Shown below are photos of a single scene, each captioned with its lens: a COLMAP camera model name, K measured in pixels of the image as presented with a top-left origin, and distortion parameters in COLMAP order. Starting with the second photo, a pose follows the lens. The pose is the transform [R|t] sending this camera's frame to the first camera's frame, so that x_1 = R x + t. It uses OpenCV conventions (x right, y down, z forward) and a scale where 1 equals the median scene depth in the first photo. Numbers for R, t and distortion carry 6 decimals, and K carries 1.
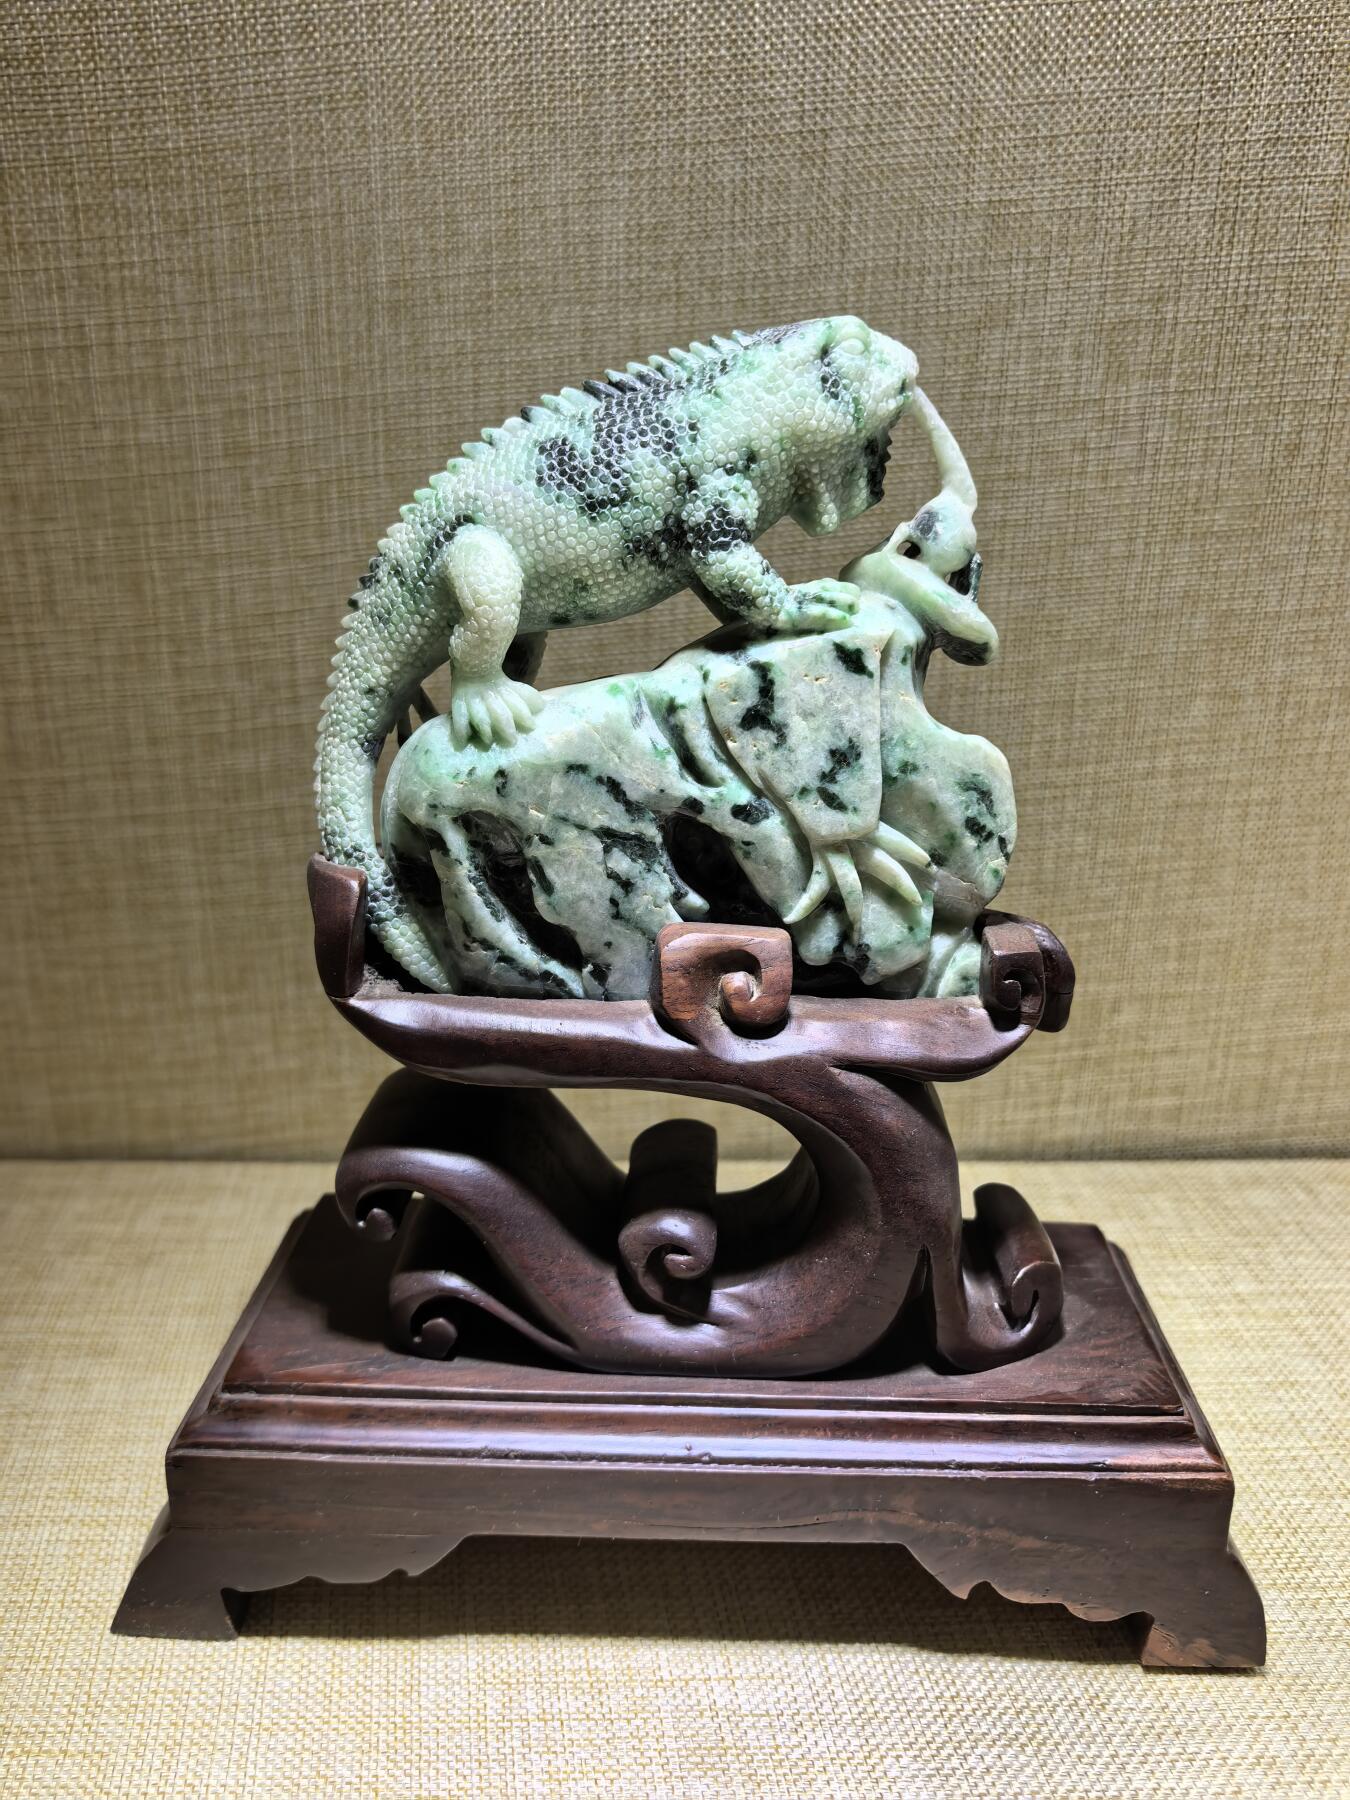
lens RADIAL K [[1440.7, 0, 669.3], [0, 1440.7, 901.9], [0, 0, 1]] dist [-0.005181, -0.016765]
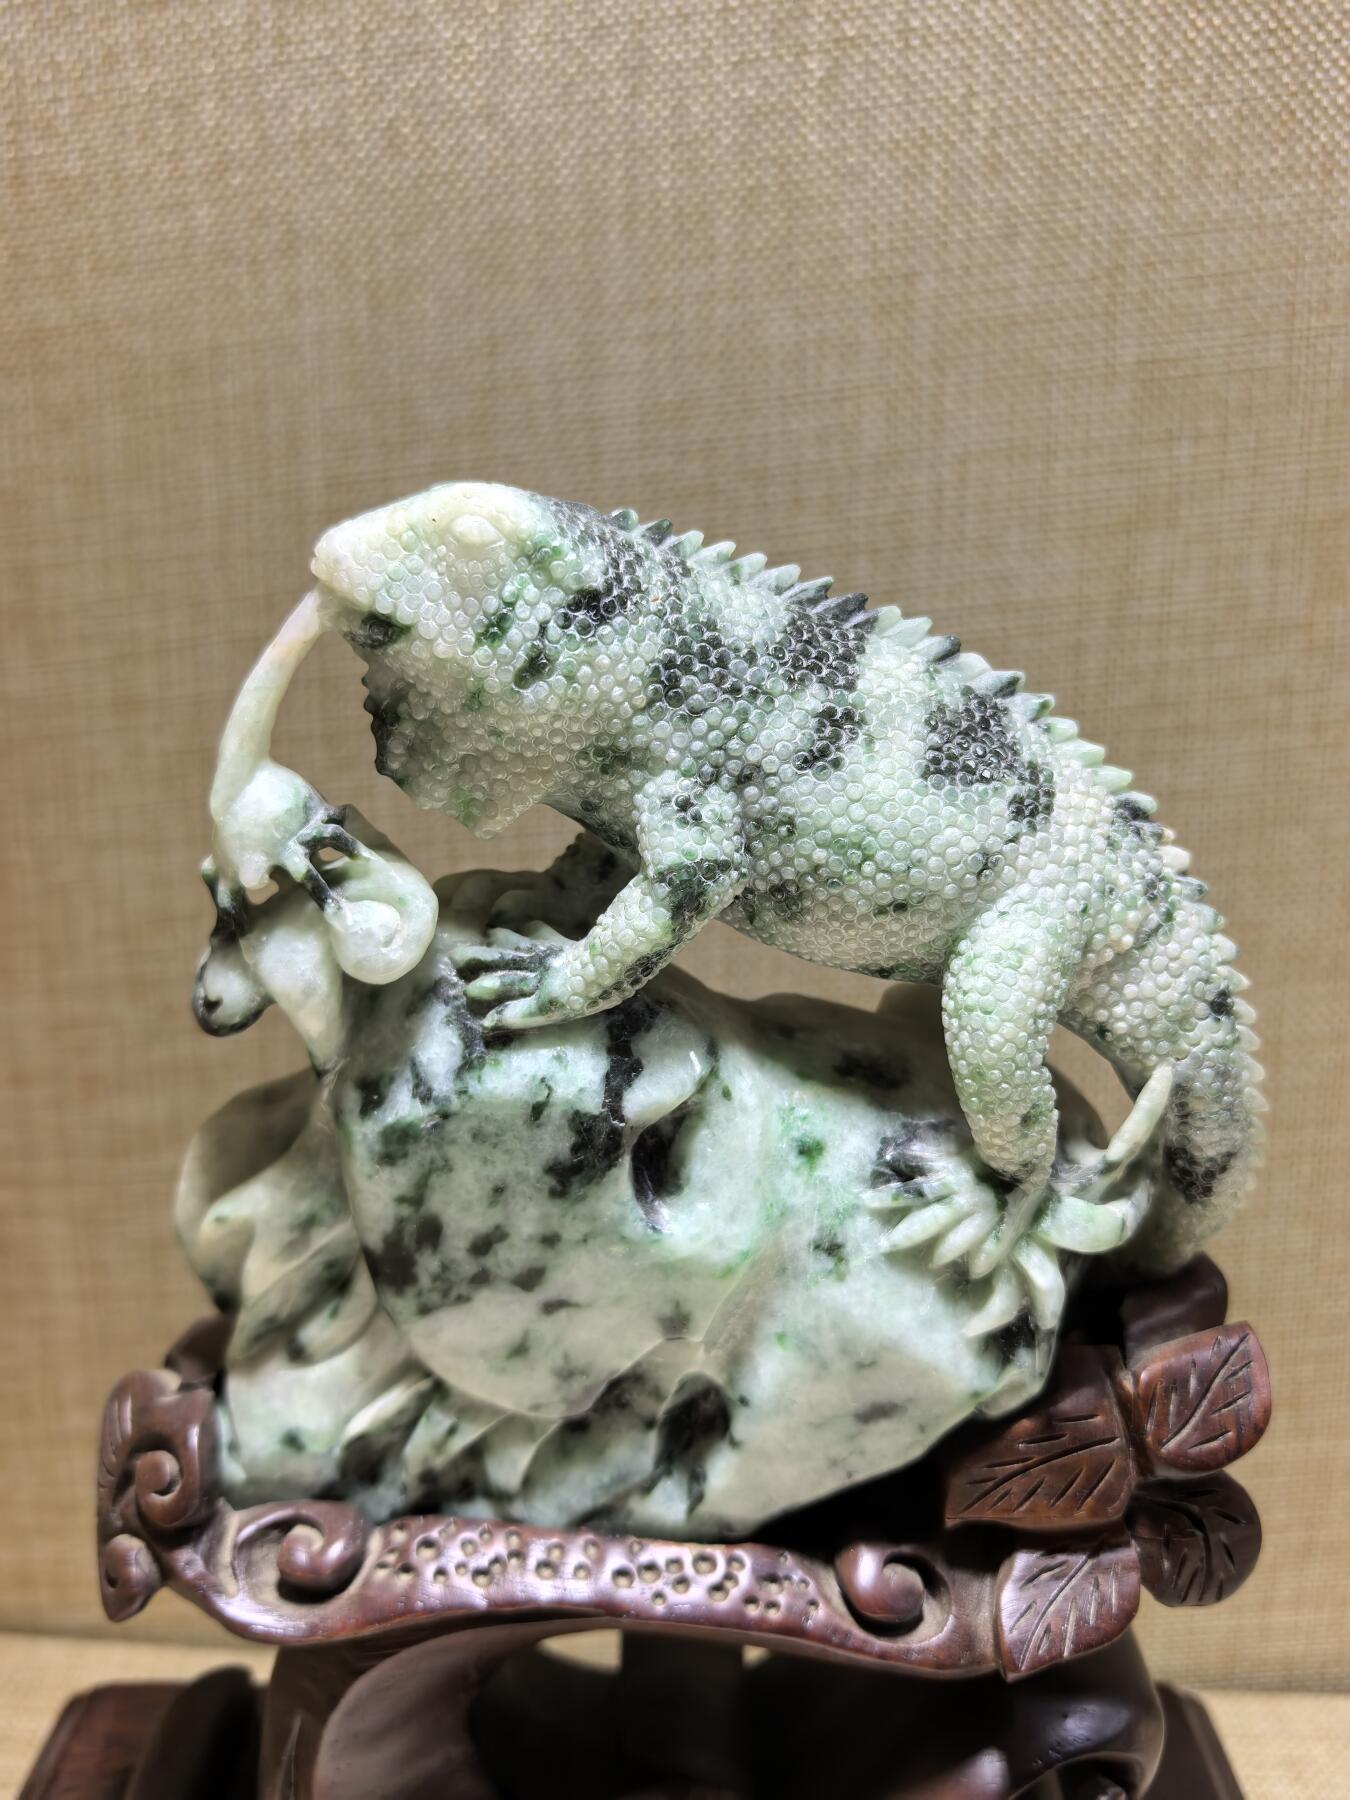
lens RADIAL K [[1478.0, 0, 662.8], [0, 1478.0, 929.6], [0, 0, 1]] dist [-0.018833, -0.017429]
pose [[0.995374, 0.004224, -0.095981, 0.057186], [-0.018376, 0.988959, -0.147045, -0.092452], [0.094300, 0.148129, 0.984462, 0.295014]]
